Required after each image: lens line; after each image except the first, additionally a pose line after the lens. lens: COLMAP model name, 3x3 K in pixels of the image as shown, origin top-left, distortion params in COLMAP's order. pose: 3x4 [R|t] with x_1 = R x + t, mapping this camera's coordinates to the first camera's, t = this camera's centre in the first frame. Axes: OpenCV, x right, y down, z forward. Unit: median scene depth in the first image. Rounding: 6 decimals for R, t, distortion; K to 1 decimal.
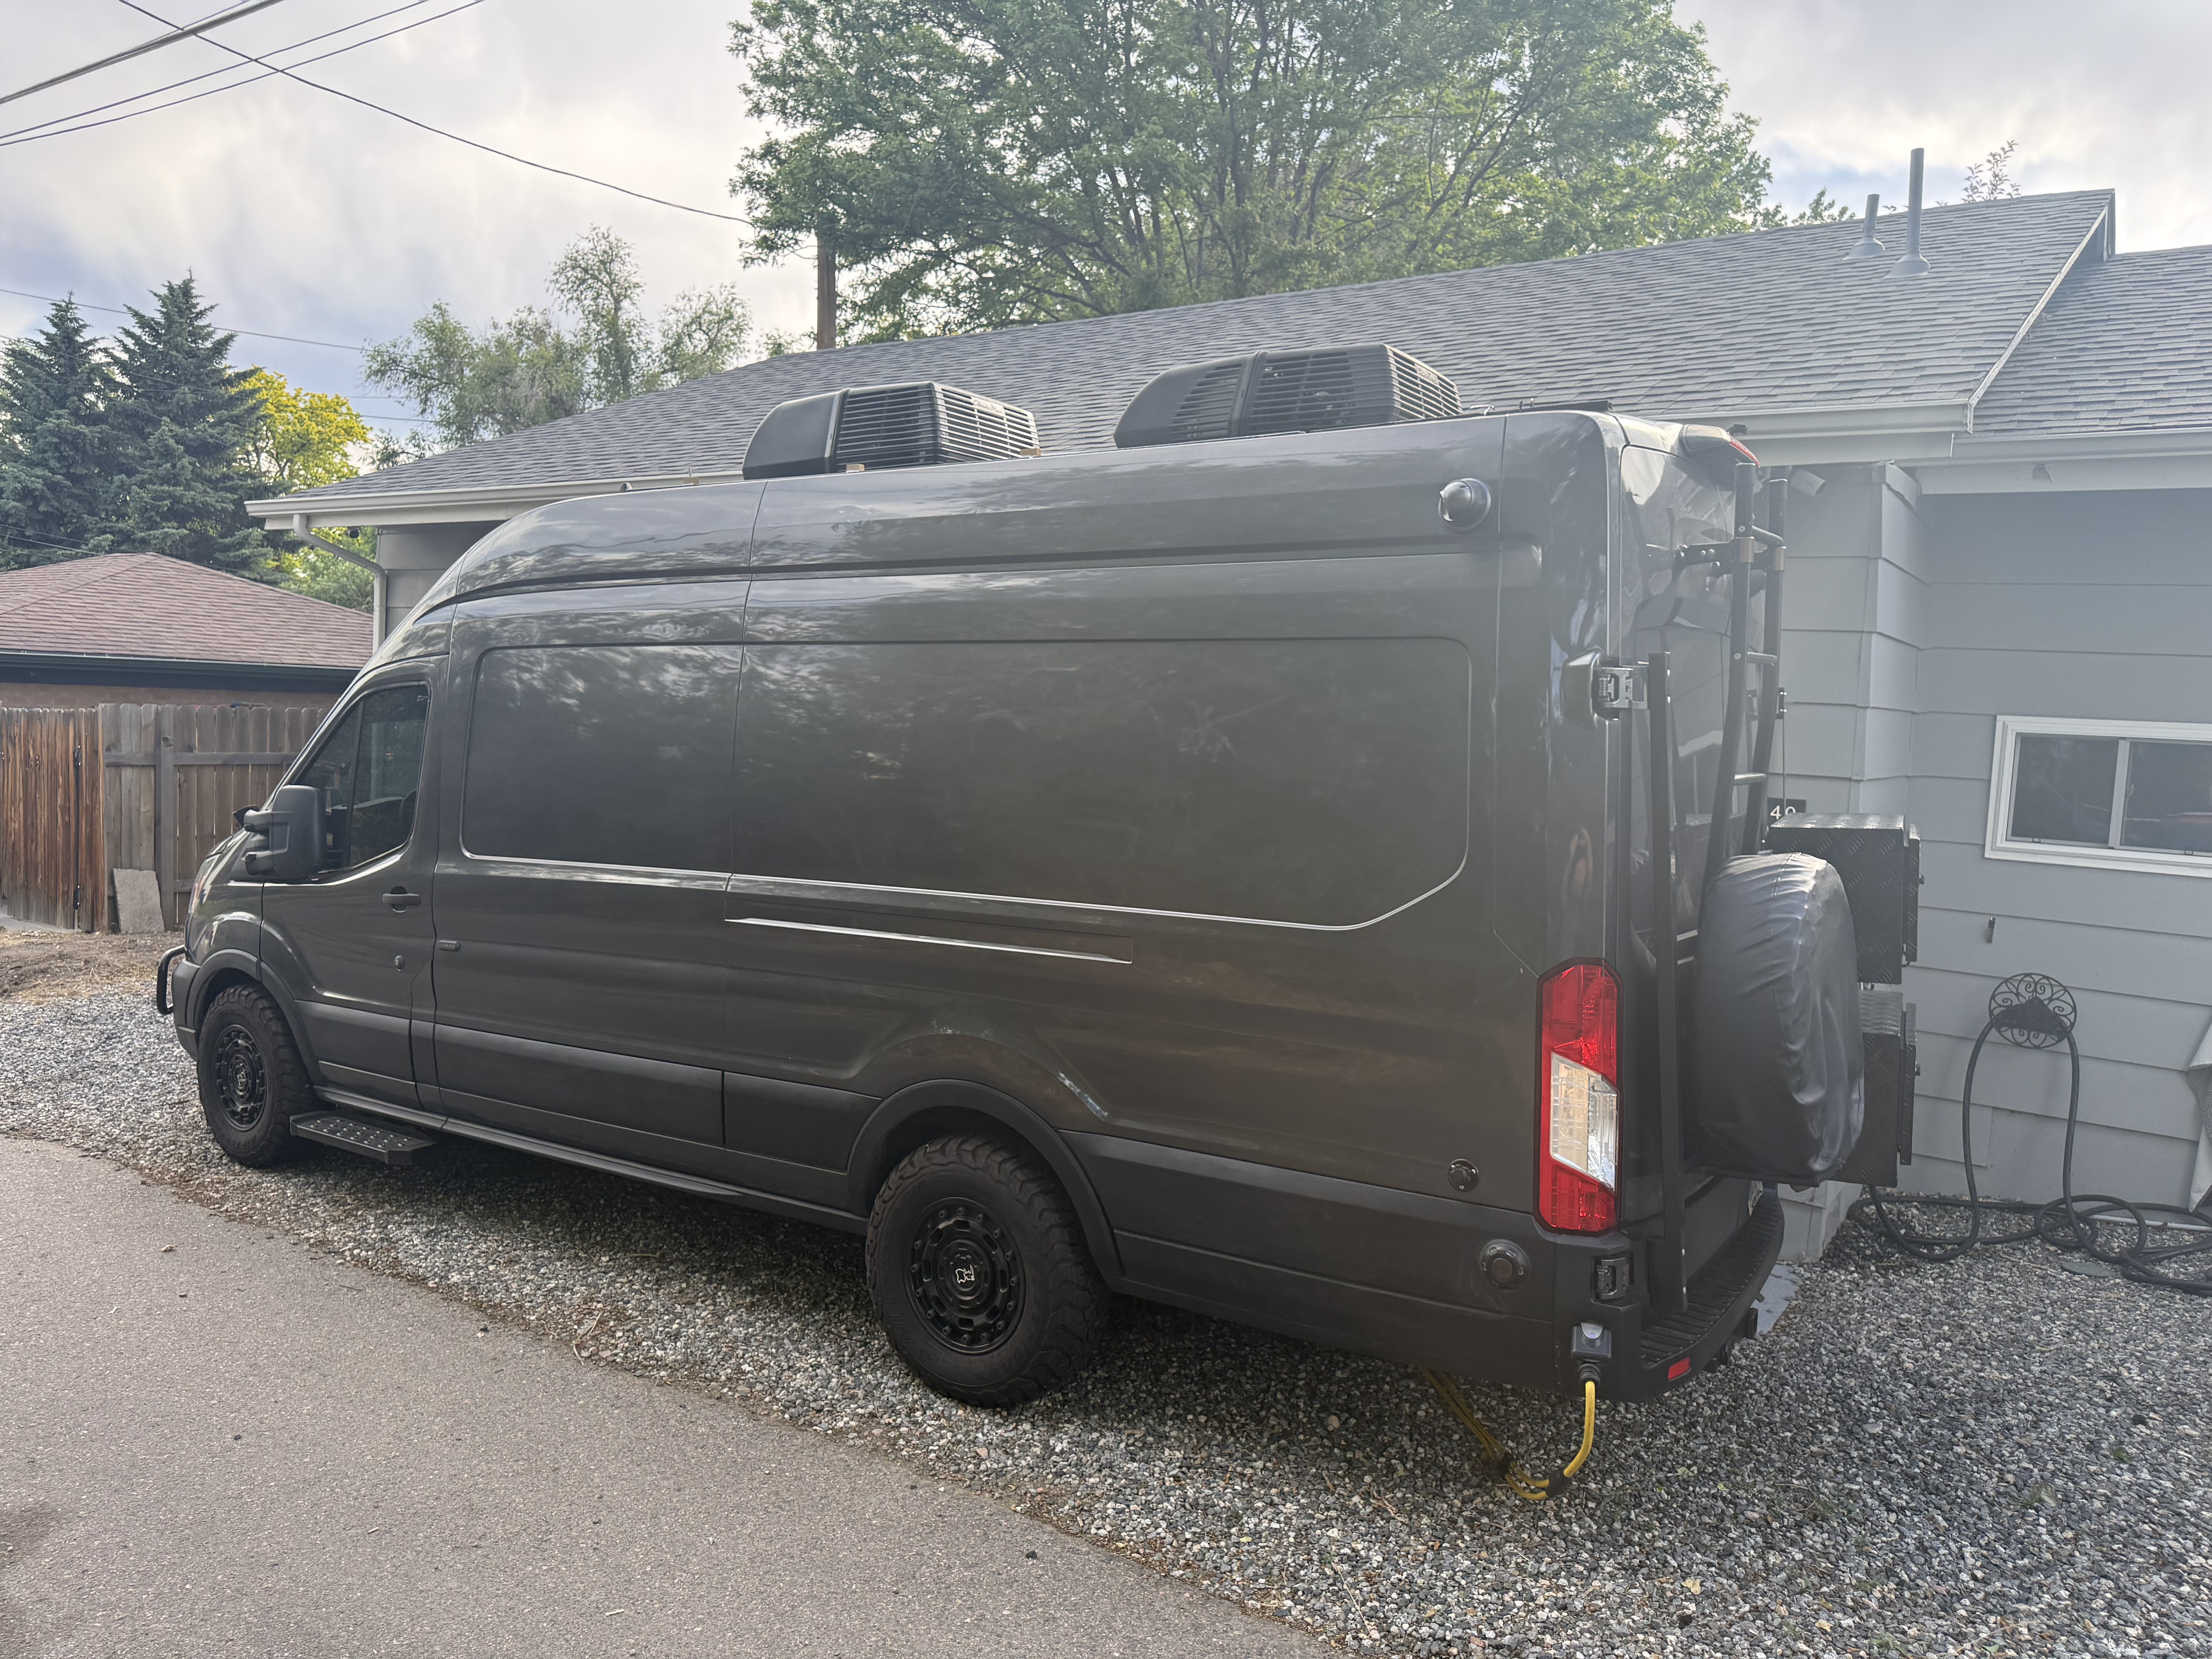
lens RADIAL K [[1686.7, 0, 1097.3], [0, 1686.7, 828.8], [0, 0, 1]] dist [-0.006213, -0.006681]
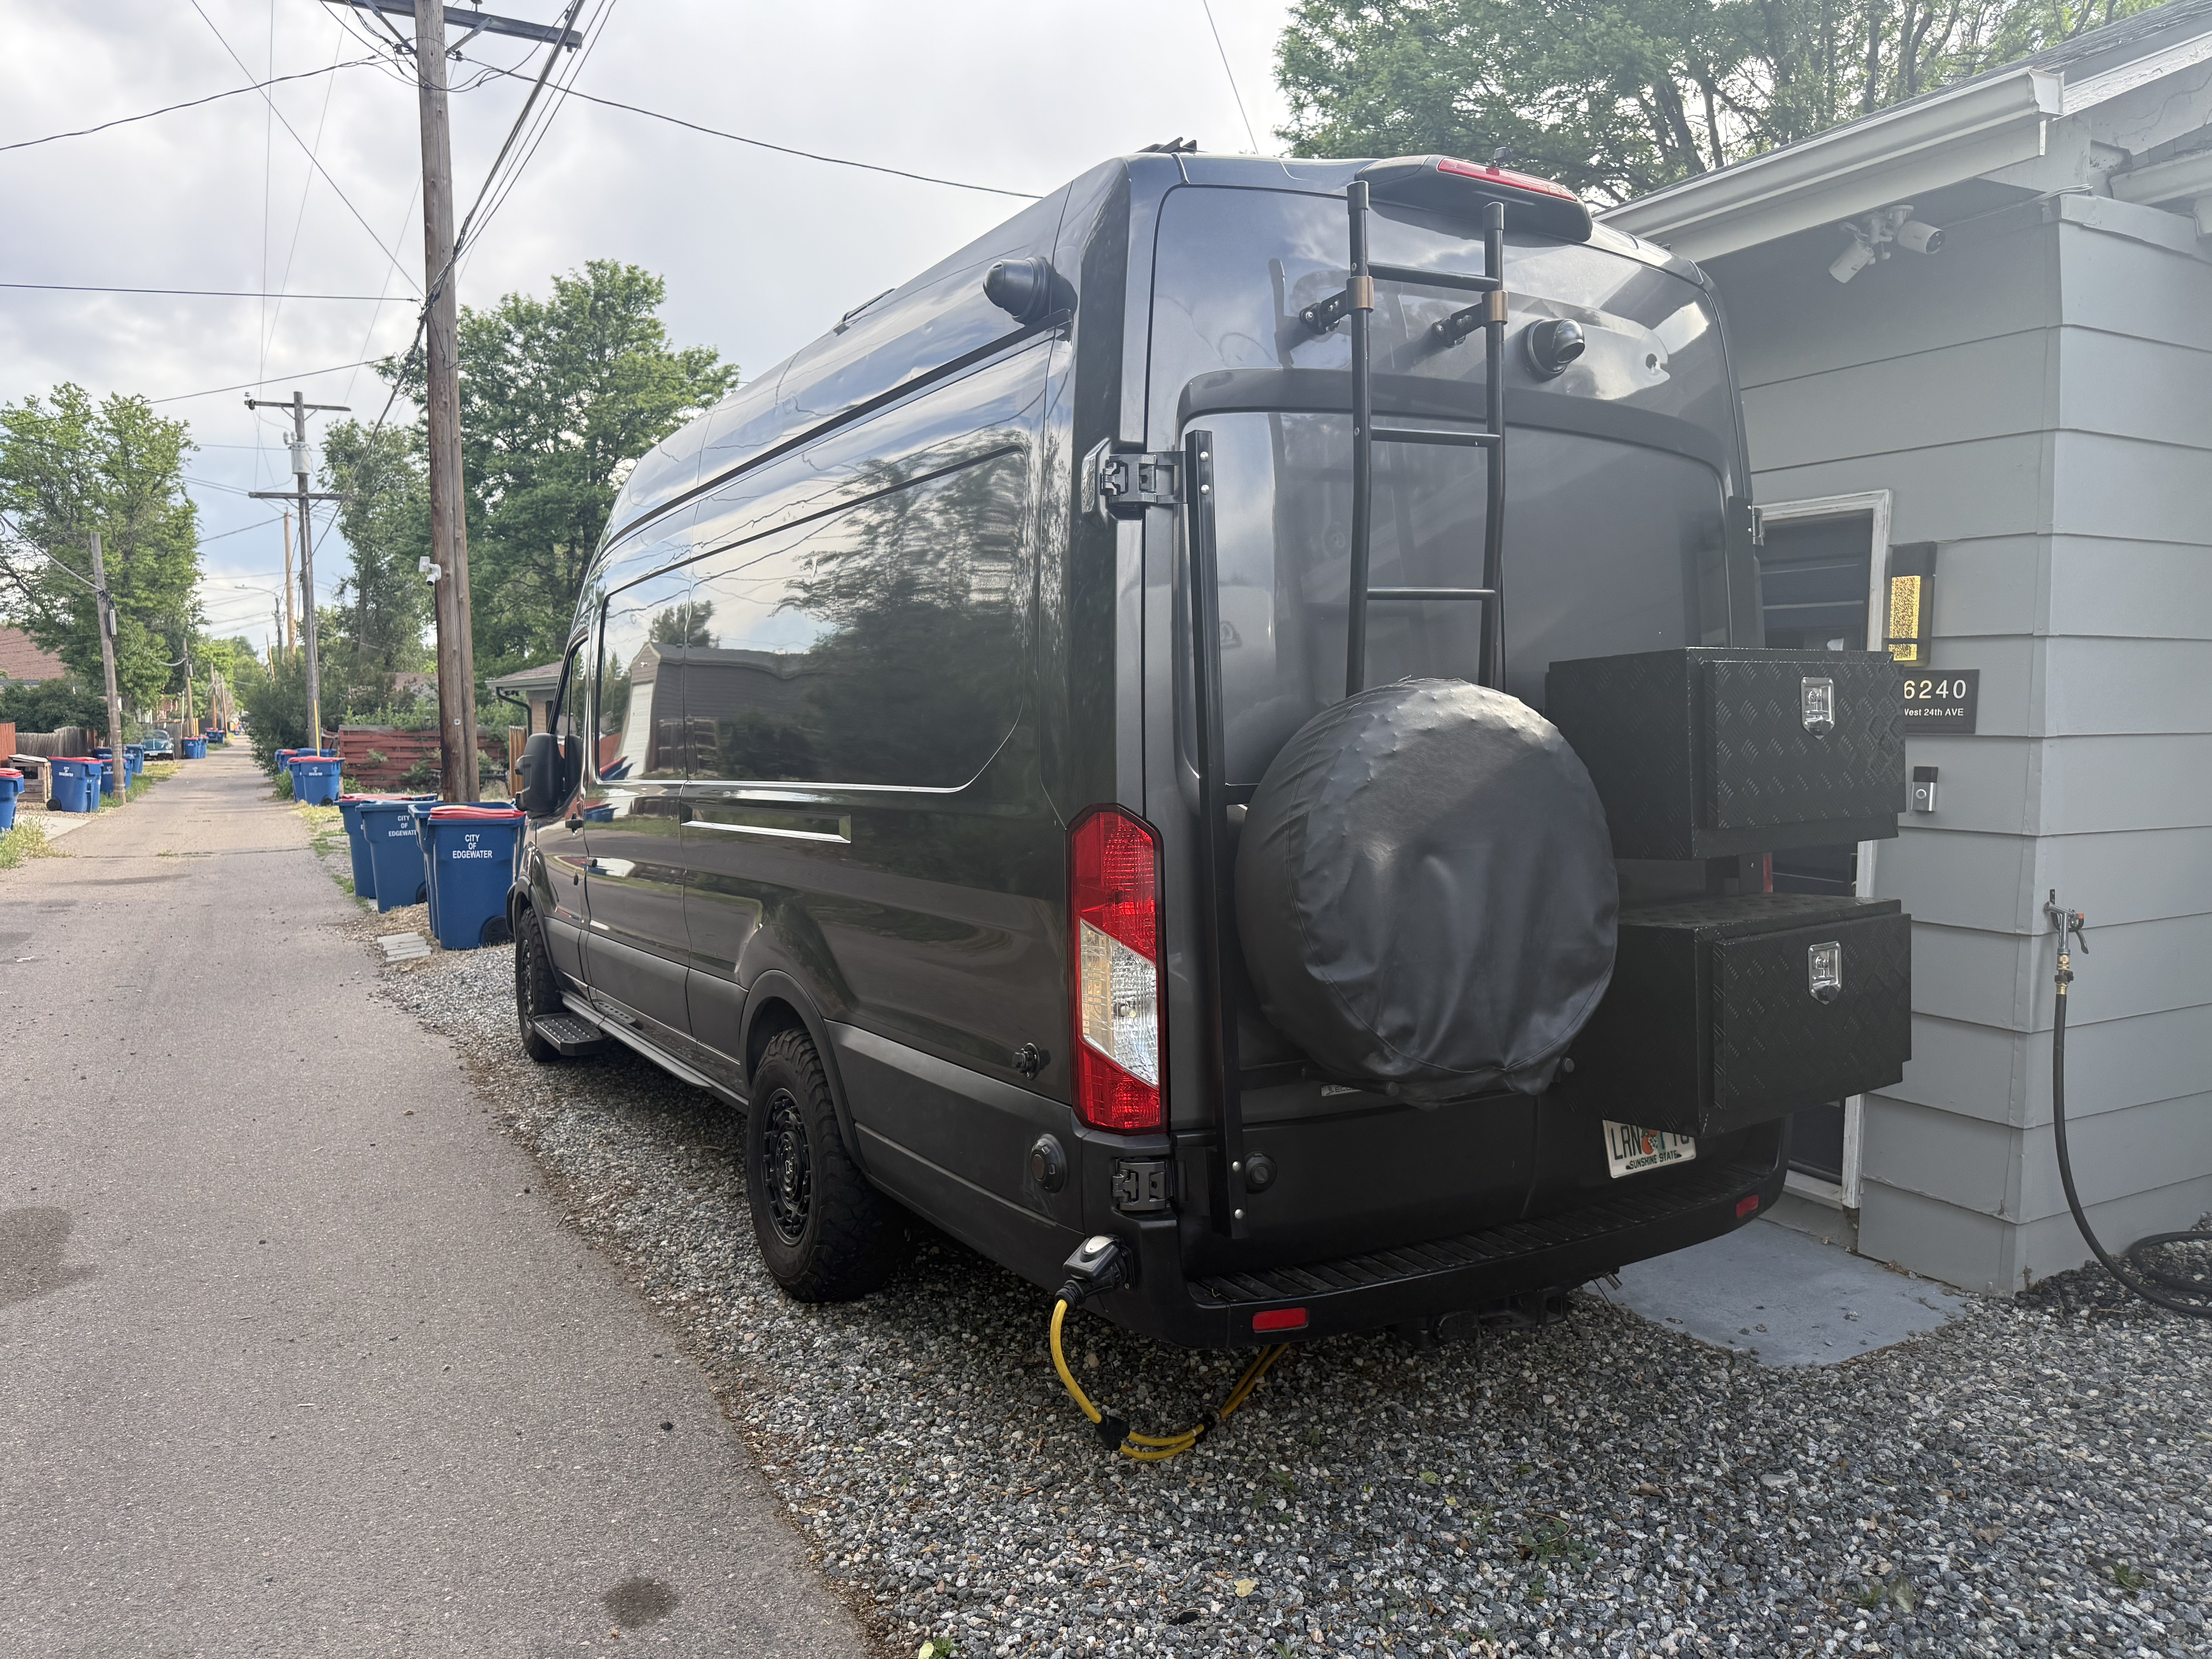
lens RADIAL K [[1686.7, 0, 1104.1], [0, 1686.7, 835.1], [0, 0, 1]] dist [-0.006213, -0.006681]
pose [[0.883690, -0.006159, -0.468032, 0.536089], [-0.000330, 0.999905, -0.013781, 0.082785], [0.468073, 0.012333, 0.883604, 0.204939]]
